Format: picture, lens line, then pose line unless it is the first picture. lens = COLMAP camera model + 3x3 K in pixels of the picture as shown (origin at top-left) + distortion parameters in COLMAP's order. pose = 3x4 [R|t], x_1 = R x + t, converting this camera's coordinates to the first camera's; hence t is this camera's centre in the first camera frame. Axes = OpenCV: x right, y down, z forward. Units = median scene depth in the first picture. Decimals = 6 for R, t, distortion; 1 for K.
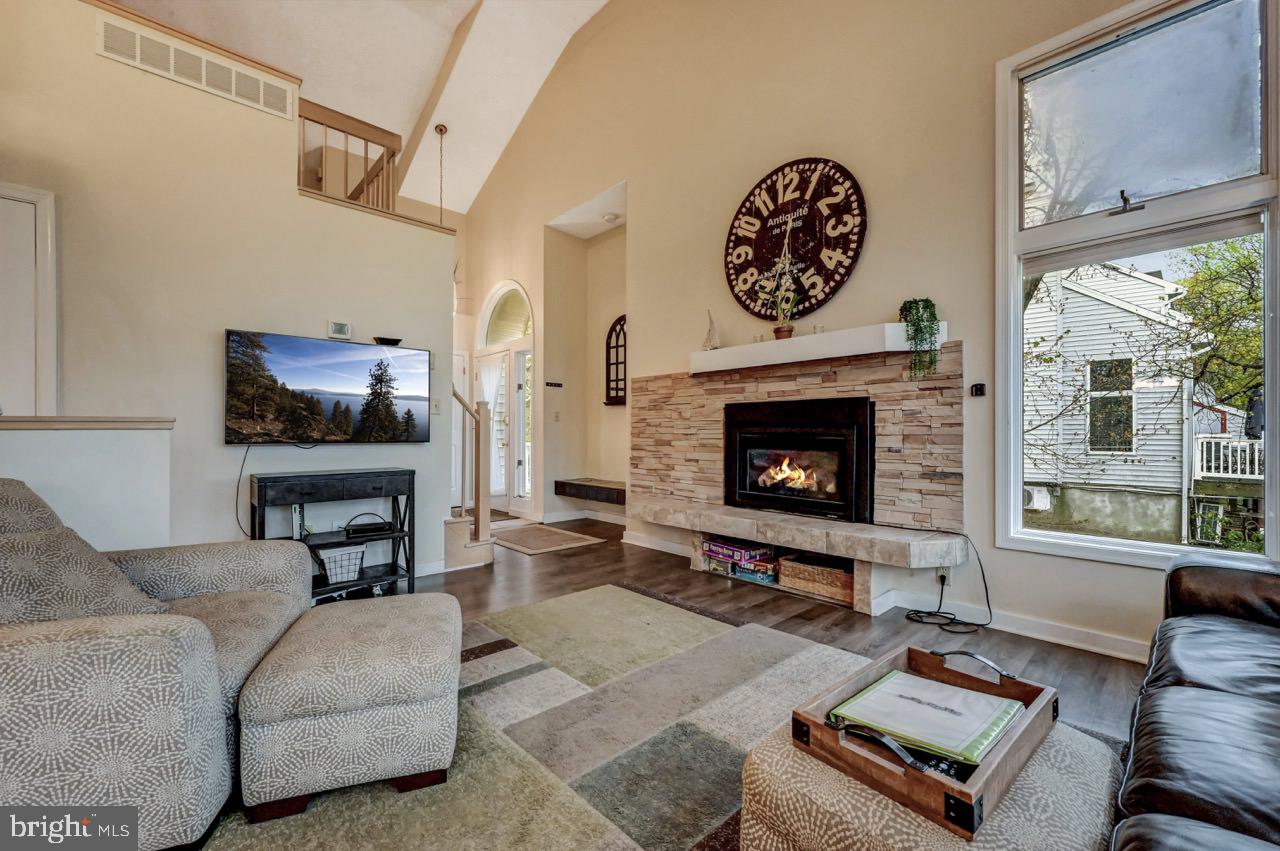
lens RADIAL K [[492.9, 0, 638.4], [0, 492.9, 444.1], [0, 0, 1]] dist [0.000929, 0.000171]
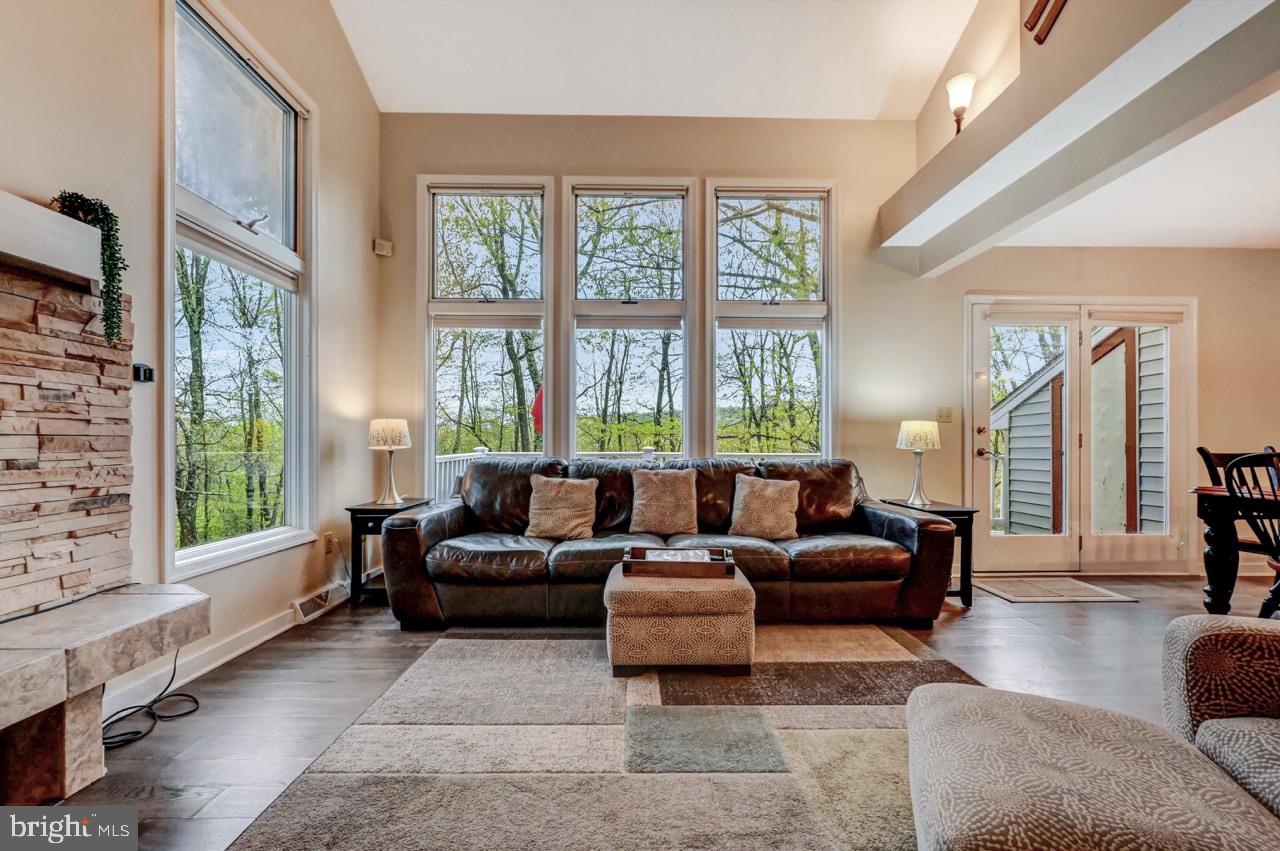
lens RADIAL K [[514.8, 0, 642.1], [0, 514.8, 442.5], [0, 0, 1]] dist [-0.000075, 0.000037]
pose [[-0.749002, 0.000163, 0.662567, -0.310532], [-0.002962, 0.999989, -0.003594, -0.009934], [-0.662561, -0.004654, -0.748994, 0.988071]]
